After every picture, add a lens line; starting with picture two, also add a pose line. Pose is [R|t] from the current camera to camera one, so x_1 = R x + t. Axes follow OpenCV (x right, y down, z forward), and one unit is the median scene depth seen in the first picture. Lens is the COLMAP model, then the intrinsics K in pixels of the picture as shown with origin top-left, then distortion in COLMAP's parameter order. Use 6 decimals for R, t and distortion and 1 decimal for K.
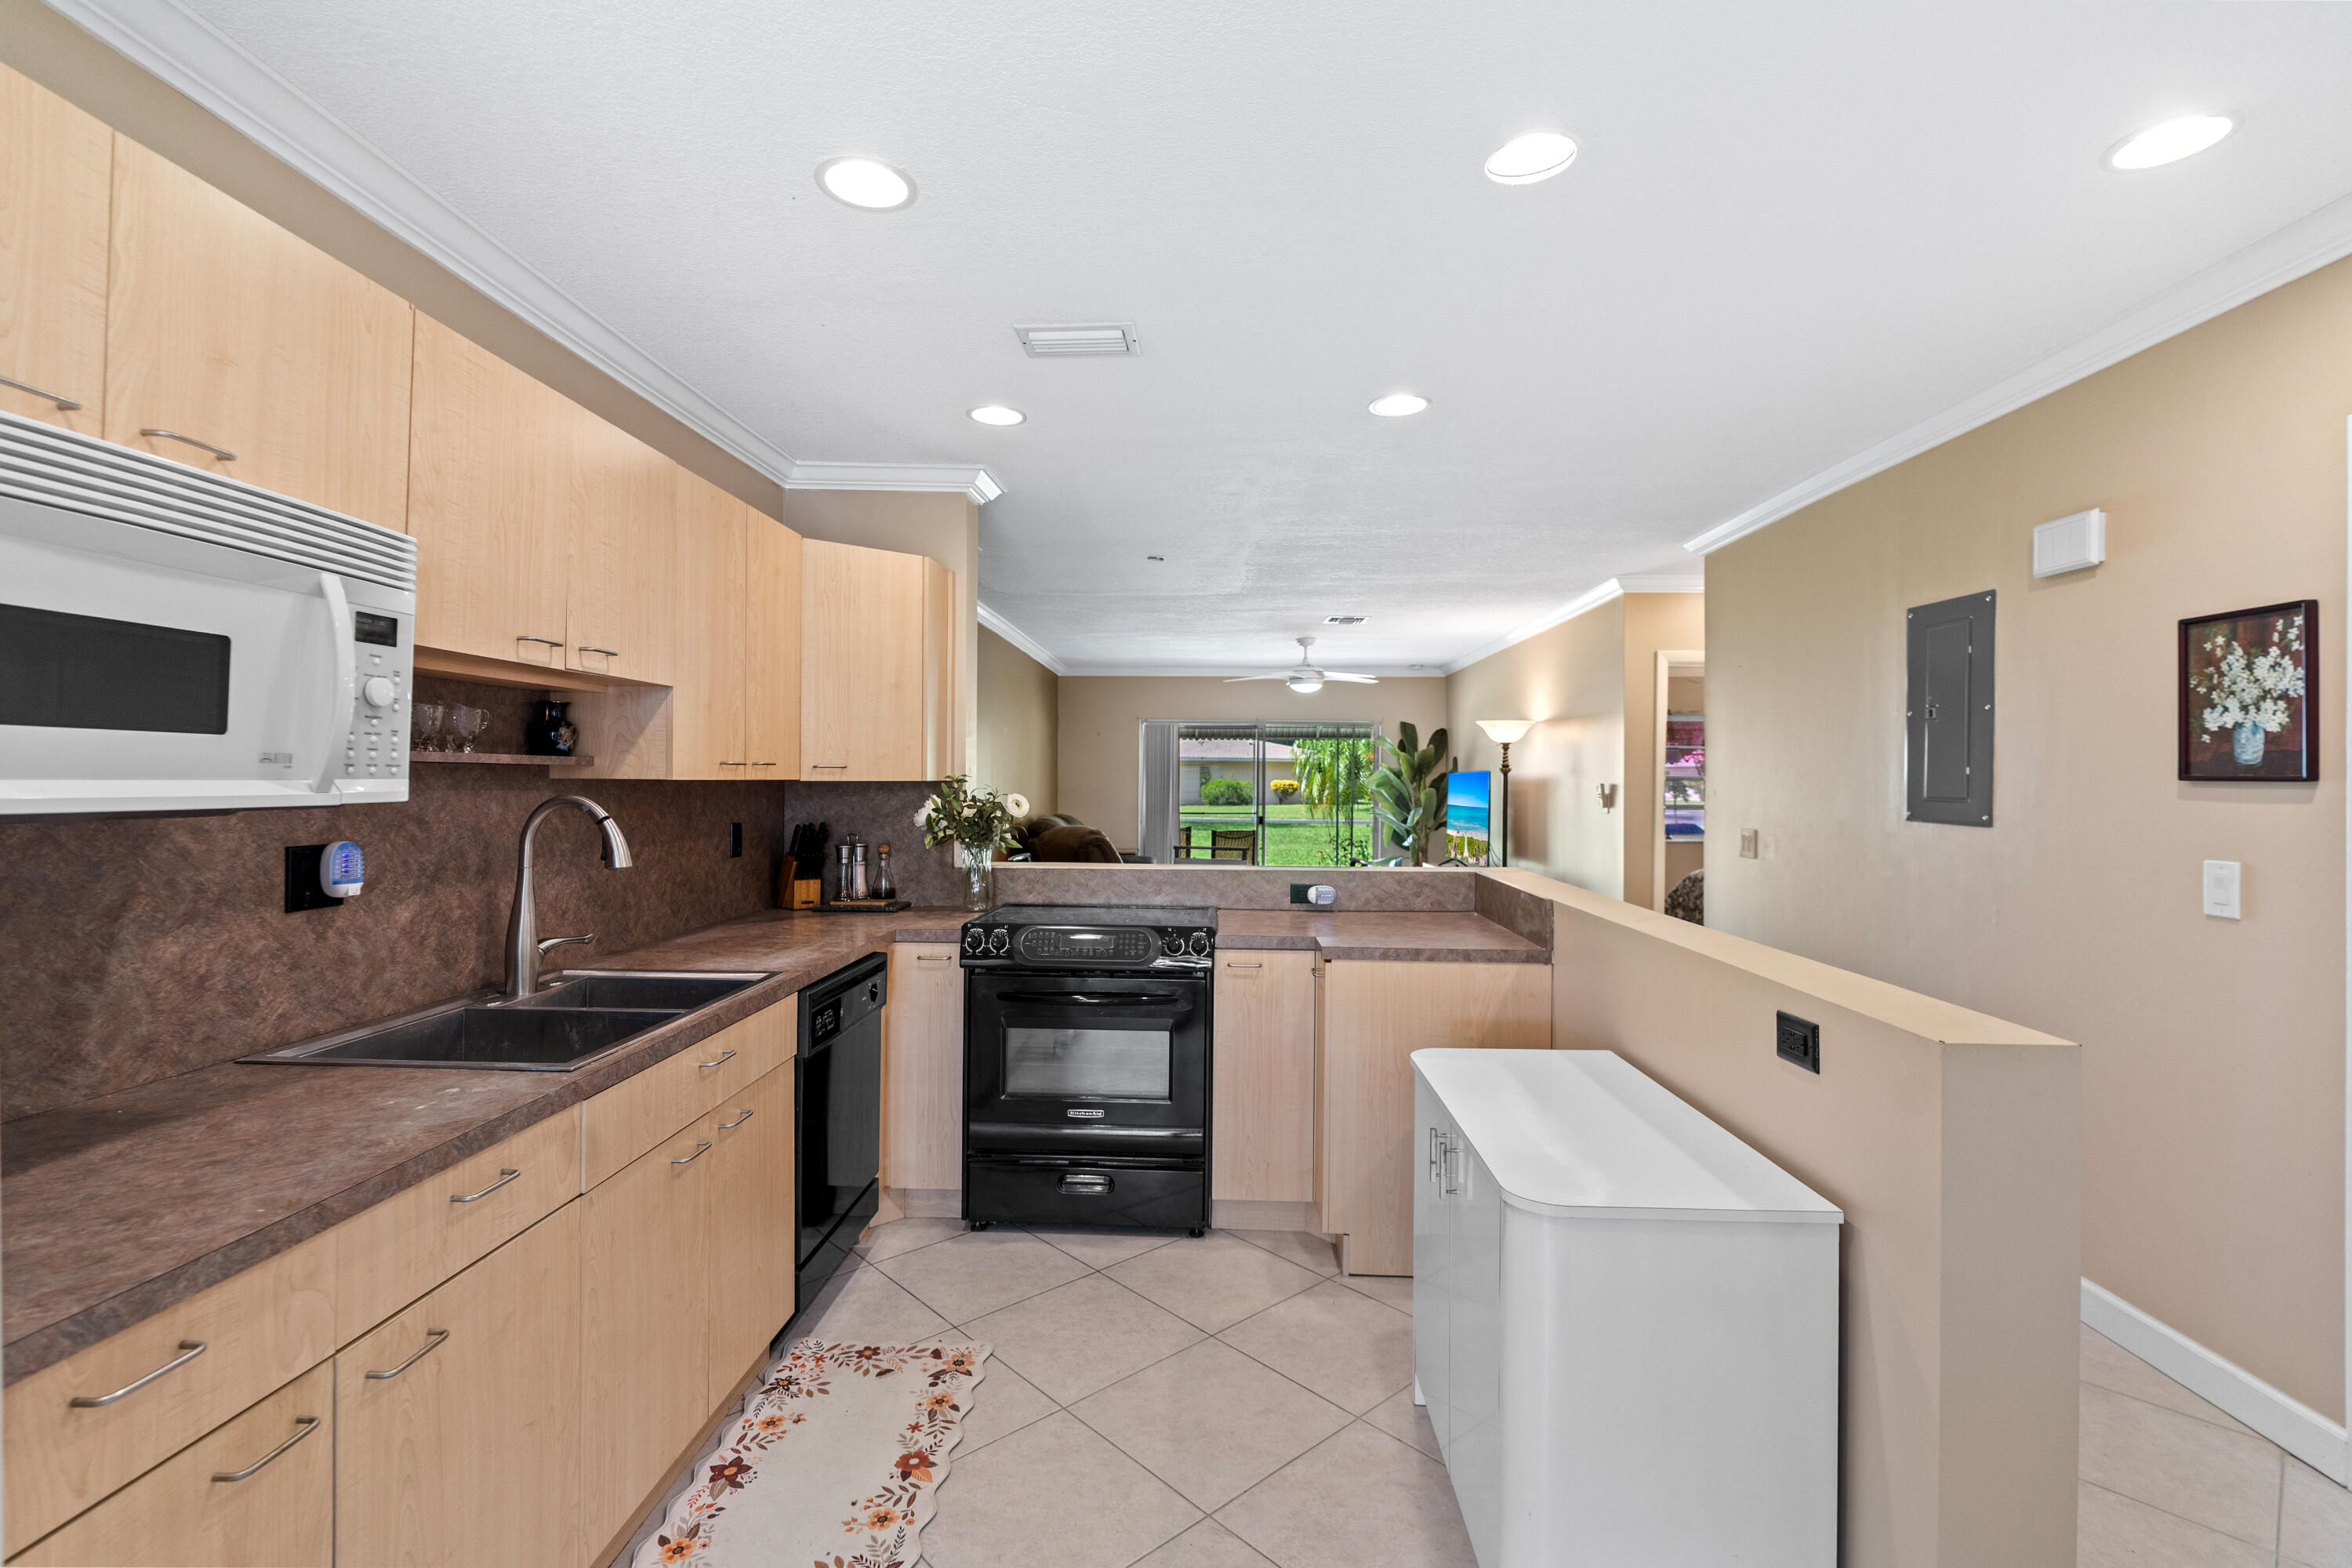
lens RADIAL K [[1053.3, 0, 1186.5], [0, 1053.3, 777.5], [0, 0, 1]] dist [-0.001008, 0.000382]
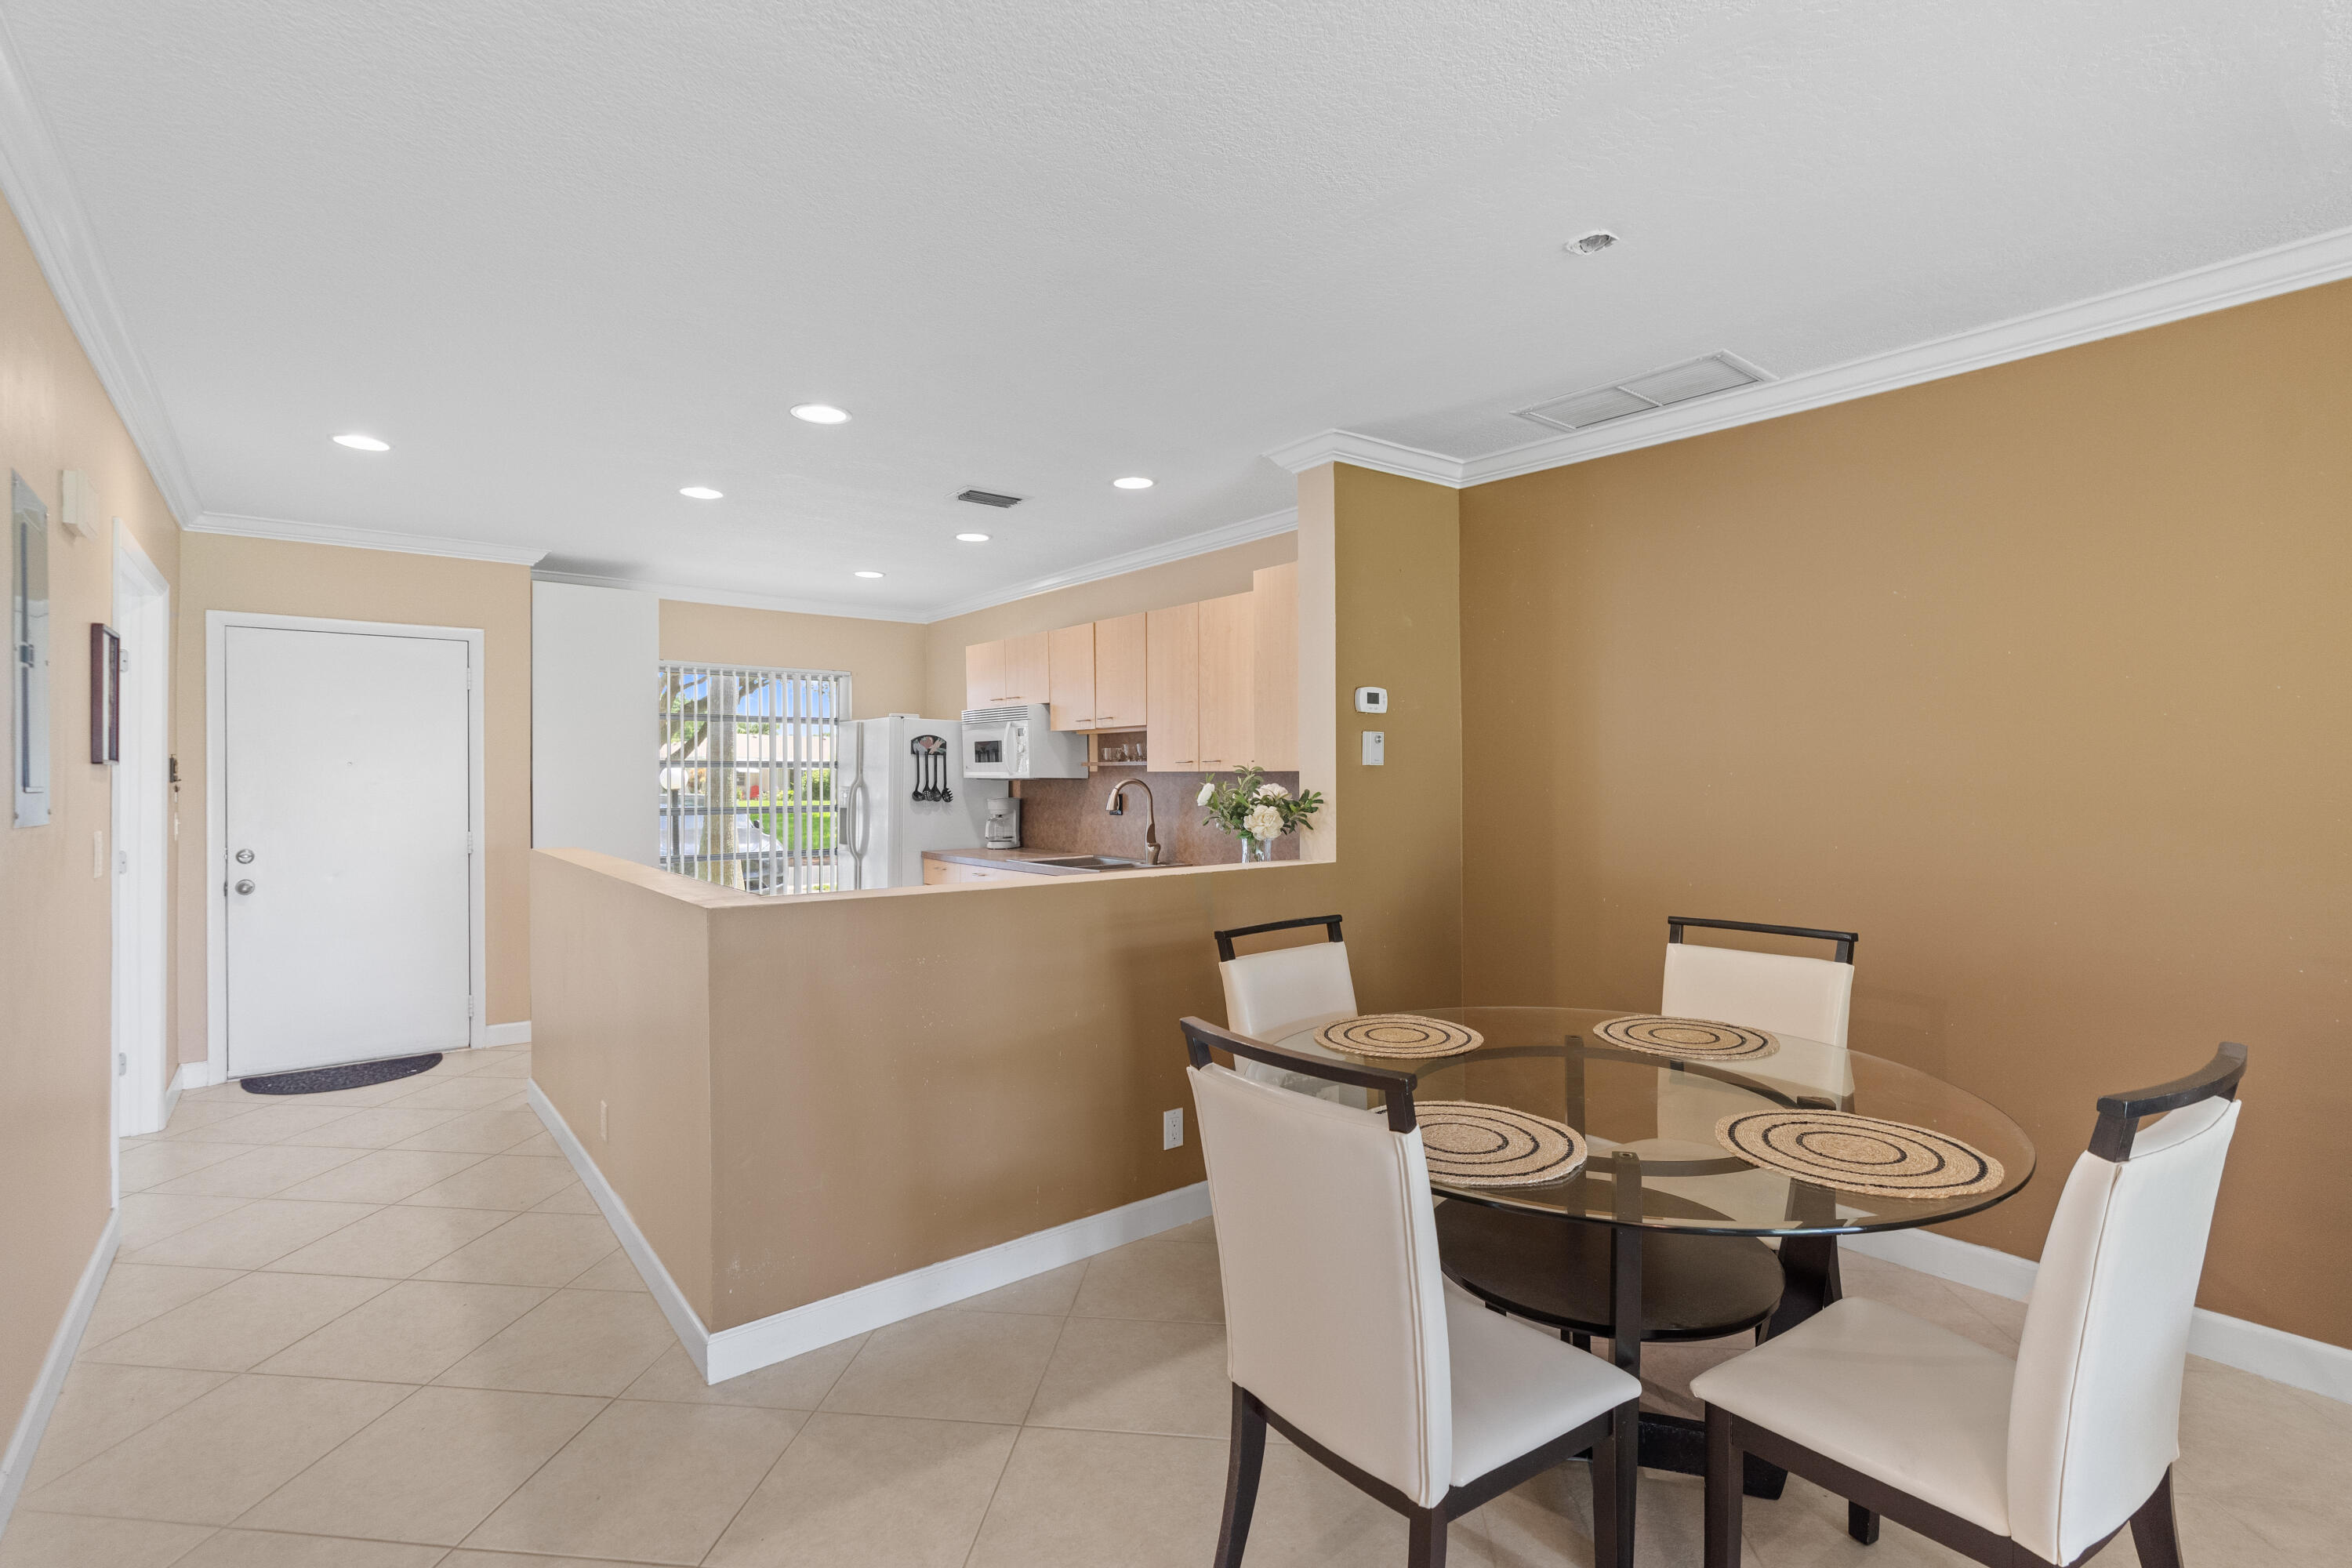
lens RADIAL K [[1082.4, 0, 1176.6], [0, 1082.4, 778.0], [0, 0, 1]] dist [0.000295, 0.000139]
pose [[-0.752673, -0.001979, -0.658392, 0.687121], [-0.001617, 0.999998, -0.001157, 0.013221], [0.658393, 0.000193, -0.752675, 2.156712]]
